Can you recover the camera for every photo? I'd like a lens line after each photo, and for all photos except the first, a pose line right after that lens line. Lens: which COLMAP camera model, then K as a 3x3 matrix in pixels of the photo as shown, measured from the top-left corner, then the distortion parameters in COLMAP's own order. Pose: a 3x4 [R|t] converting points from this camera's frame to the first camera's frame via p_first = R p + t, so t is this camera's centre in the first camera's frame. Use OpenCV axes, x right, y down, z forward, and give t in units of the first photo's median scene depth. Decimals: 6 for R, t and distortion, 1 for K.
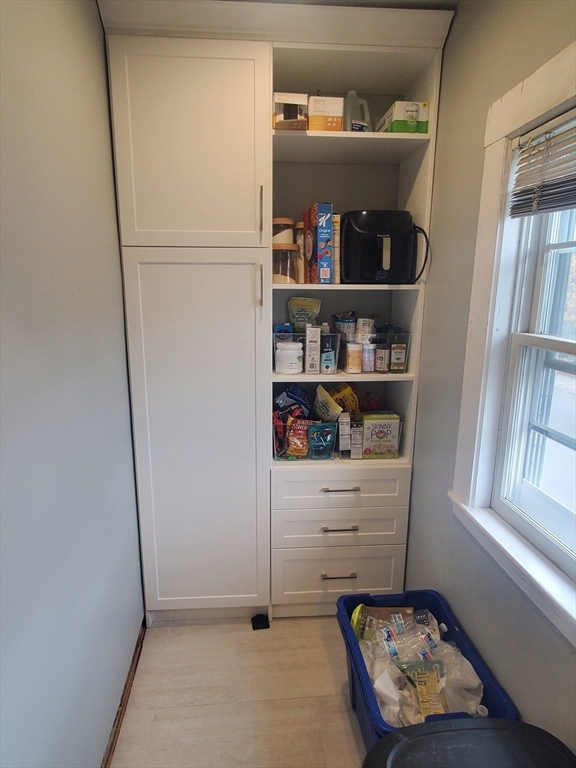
lens RADIAL K [[430.0, 0, 281.0], [0, 430.0, 378.5], [0, 0, 1]] dist [-0.001017, -0.000450]
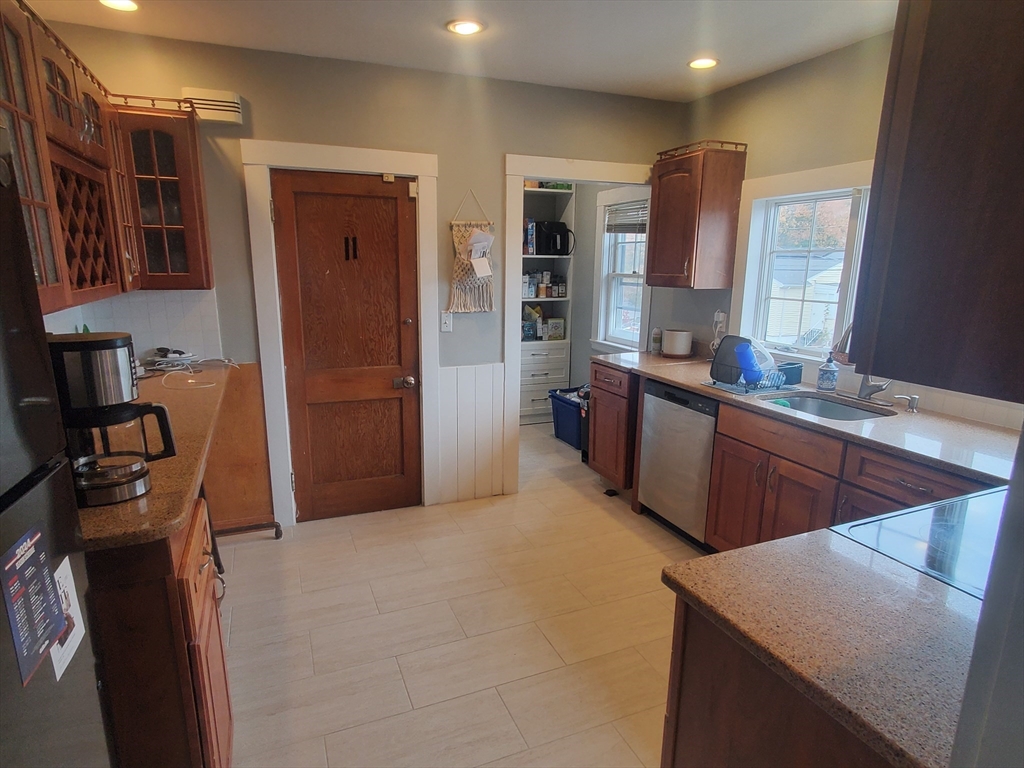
lens RADIAL K [[573.3, 0, 510.9], [0, 573.3, 390.7], [0, 0, 1]] dist [-0.001017, -0.000450]
pose [[0.950971, -0.062492, 0.302902, -0.901779], [0.057366, 0.998020, 0.025802, 0.378534], [-0.303915, -0.007161, 0.952672, -1.708316]]
